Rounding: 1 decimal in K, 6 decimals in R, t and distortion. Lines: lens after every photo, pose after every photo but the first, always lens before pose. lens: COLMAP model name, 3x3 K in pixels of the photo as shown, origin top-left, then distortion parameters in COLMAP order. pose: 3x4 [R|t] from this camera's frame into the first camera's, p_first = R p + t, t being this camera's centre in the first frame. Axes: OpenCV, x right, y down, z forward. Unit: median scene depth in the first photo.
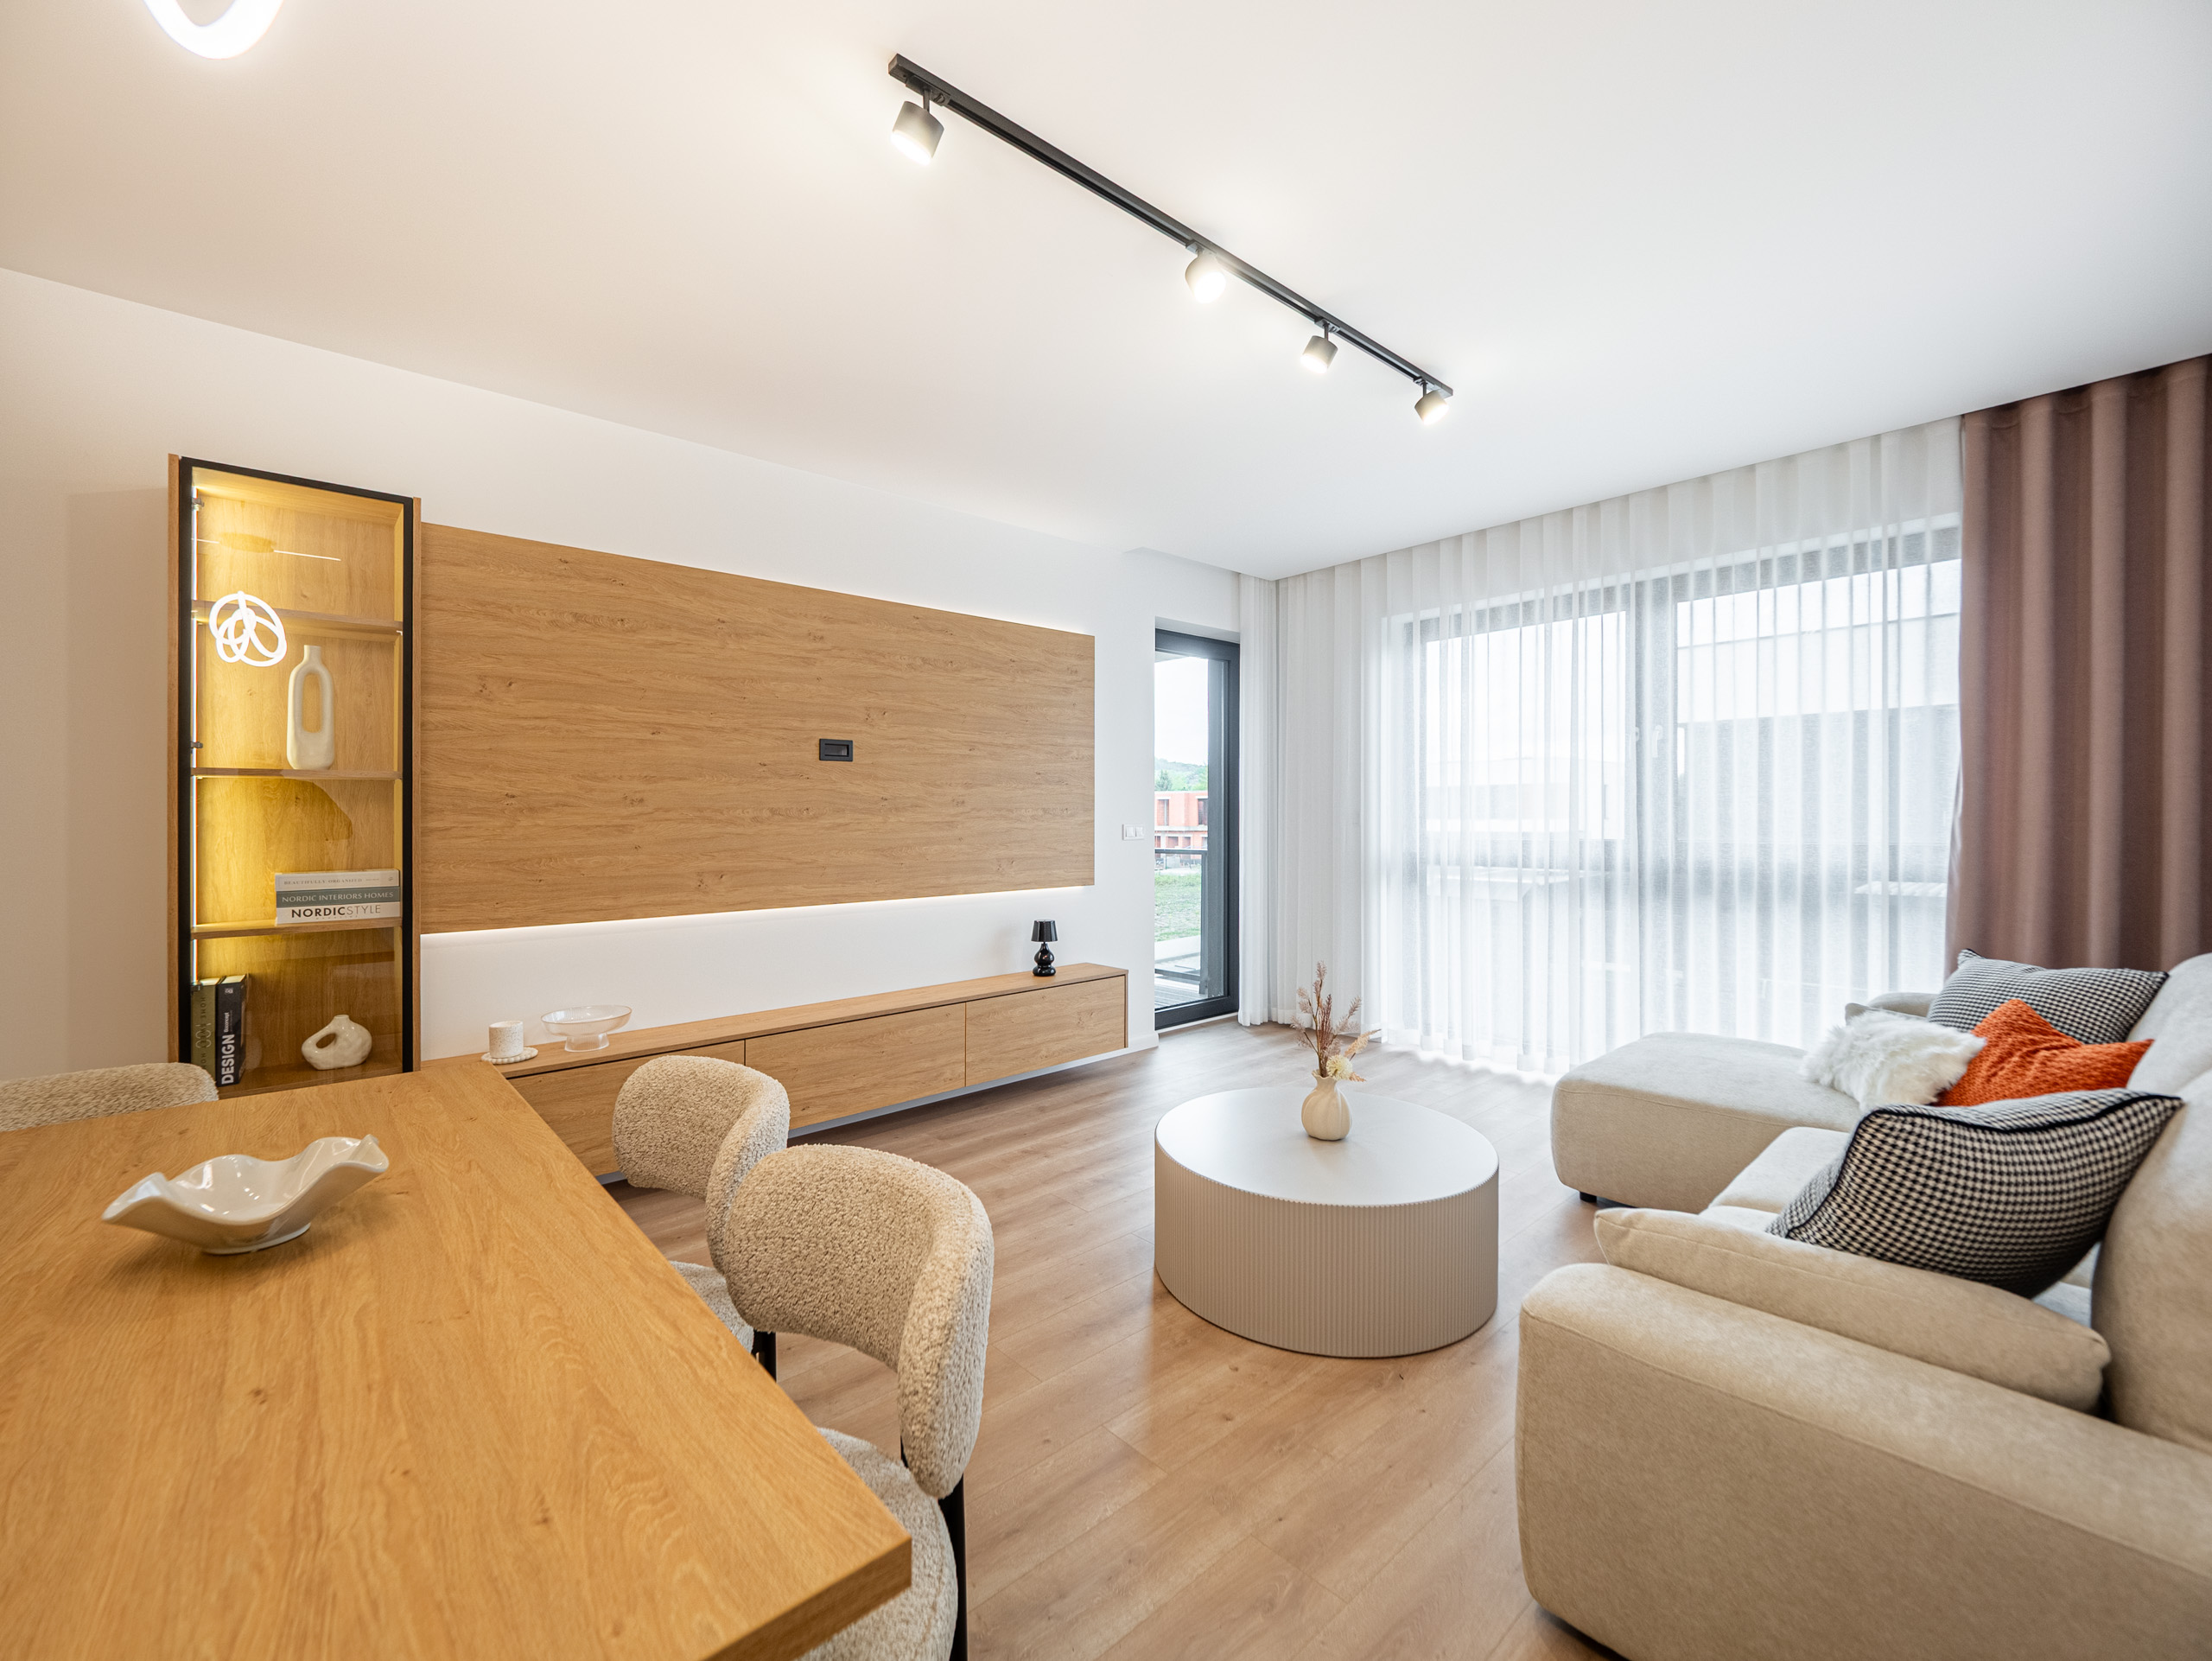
lens RADIAL K [[906.8, 0, 1071.1], [0, 906.8, 817.6], [0, 0, 1]] dist [0.000828, -0.000293]
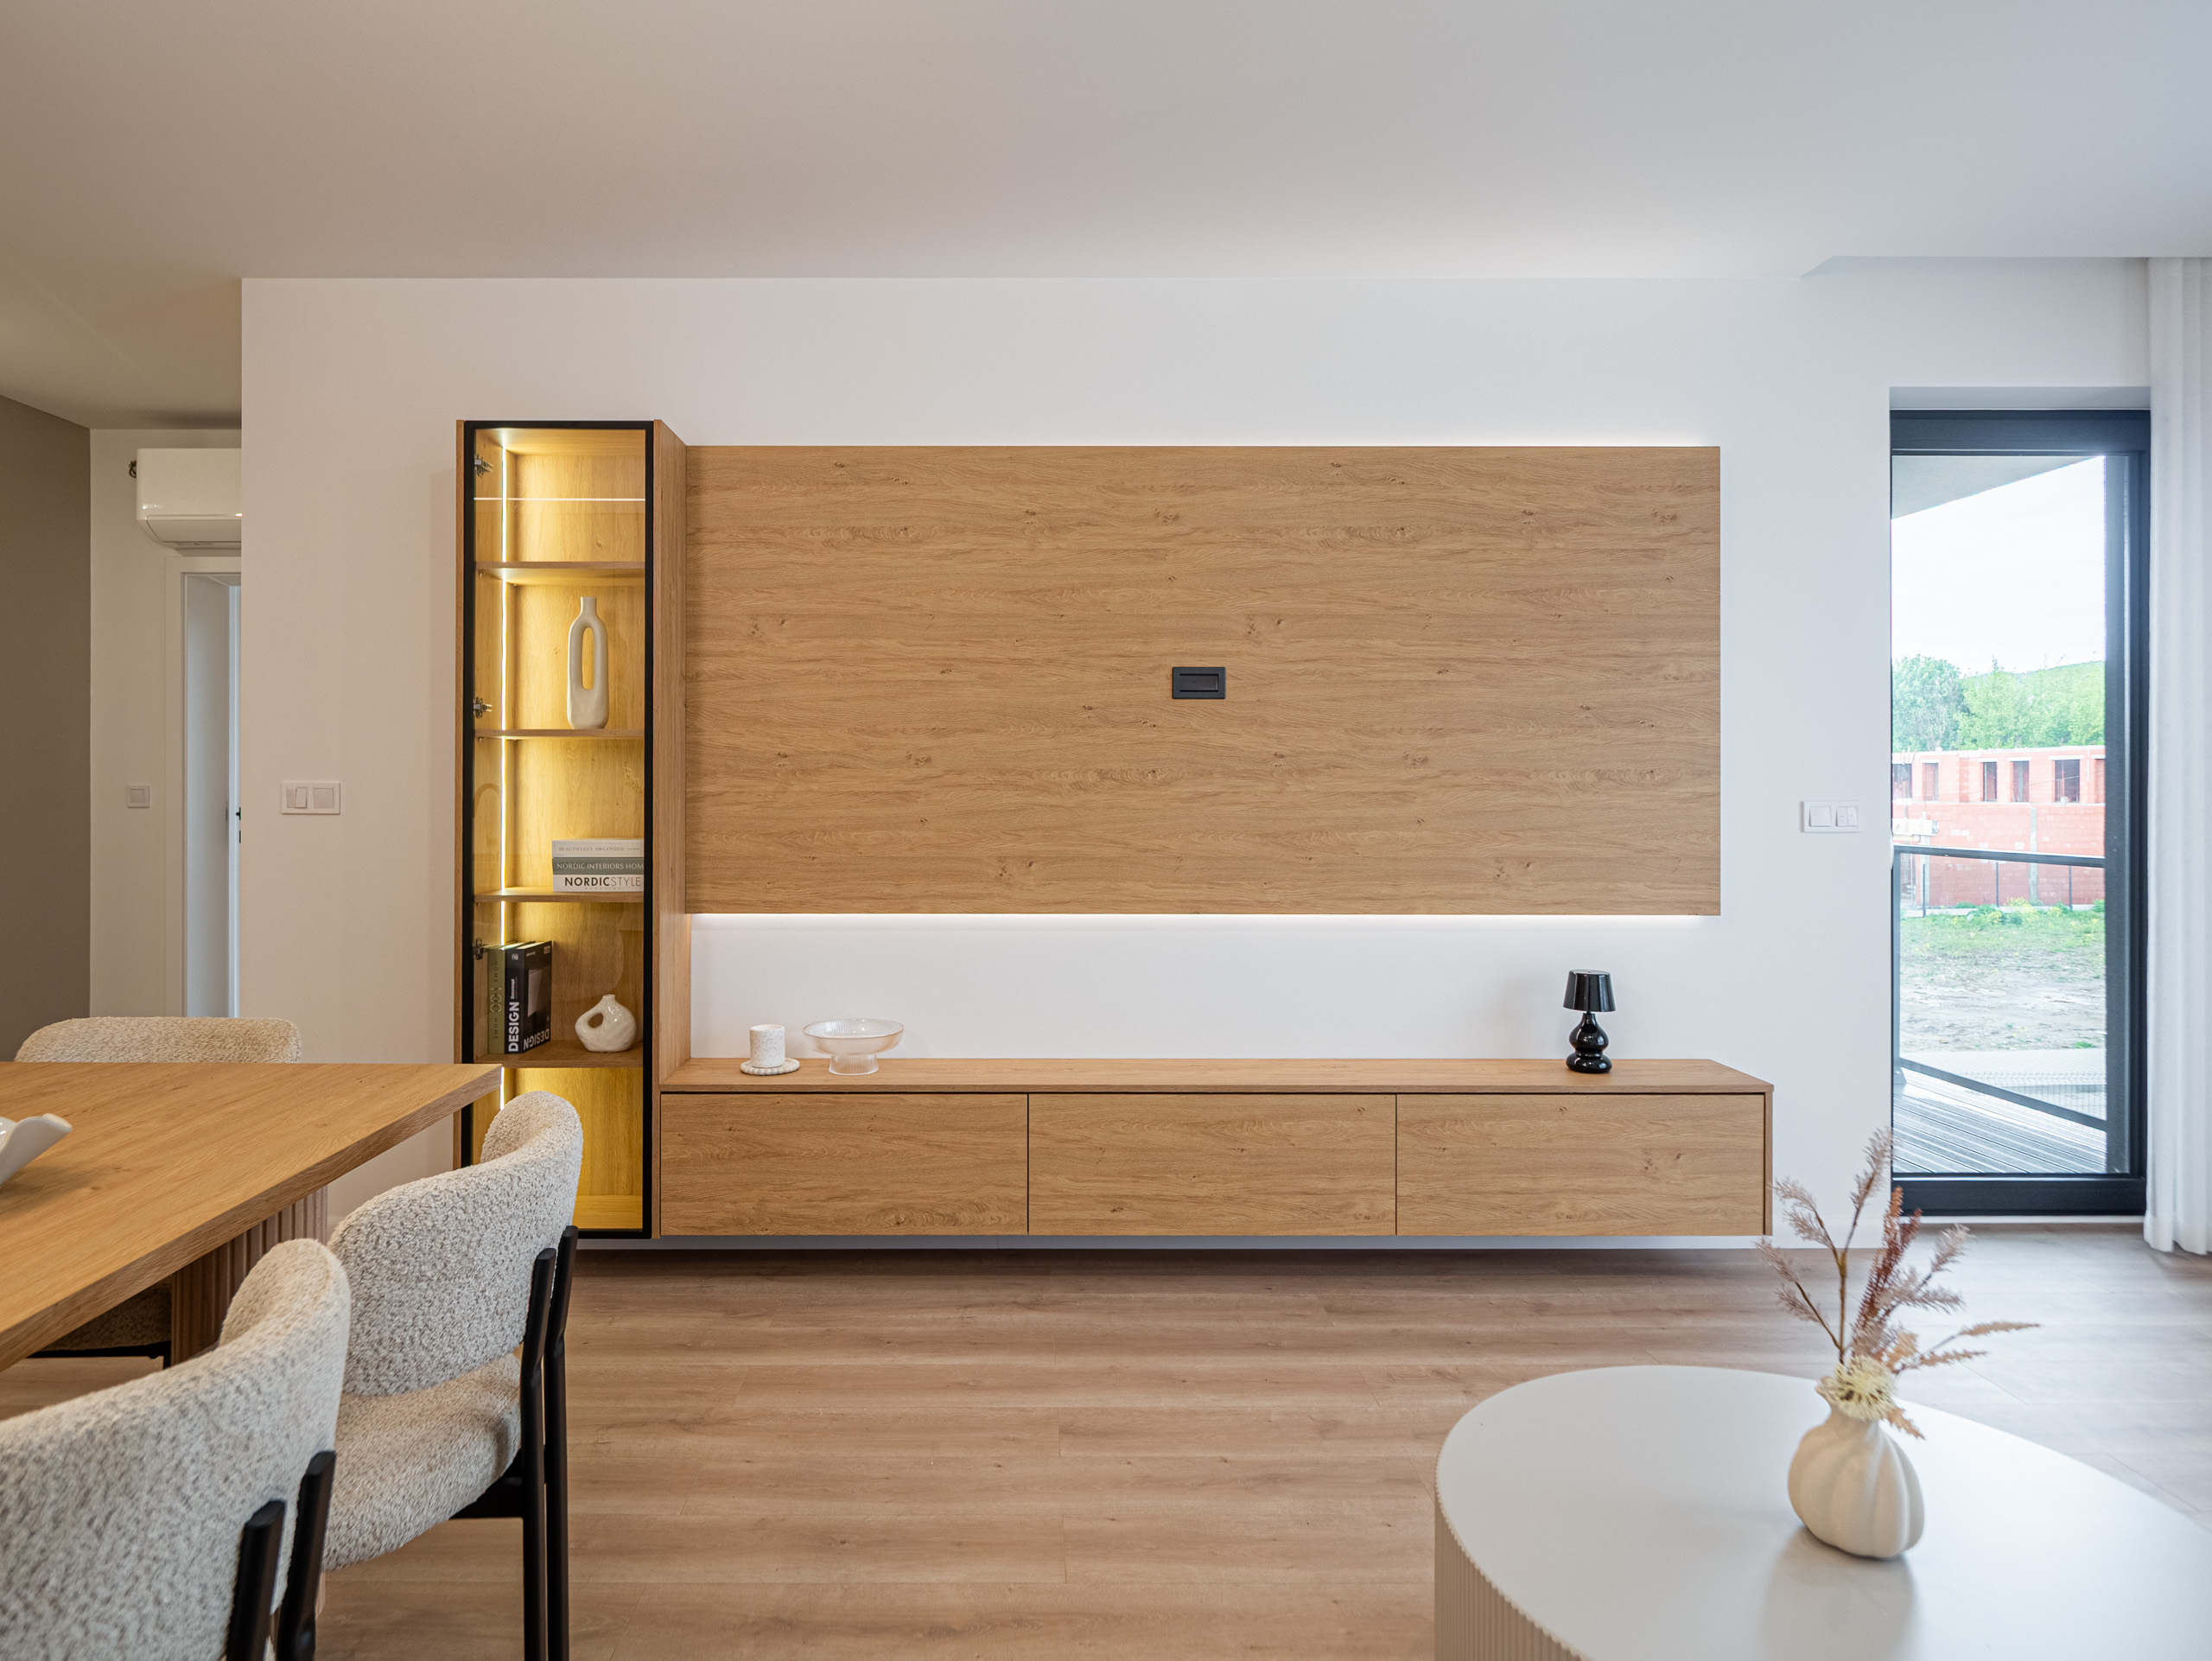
lens RADIAL K [[1258.5, 0, 1079.8], [0, 1258.5, 778.1], [0, 0, 1]] dist [0.002245, 0.000390]
pose [[0.756616, 0.003996, -0.653847, 0.307247], [-0.006689, 0.999976, -0.001629, -0.002534], [0.653825, 0.005606, 0.756625, 0.266085]]
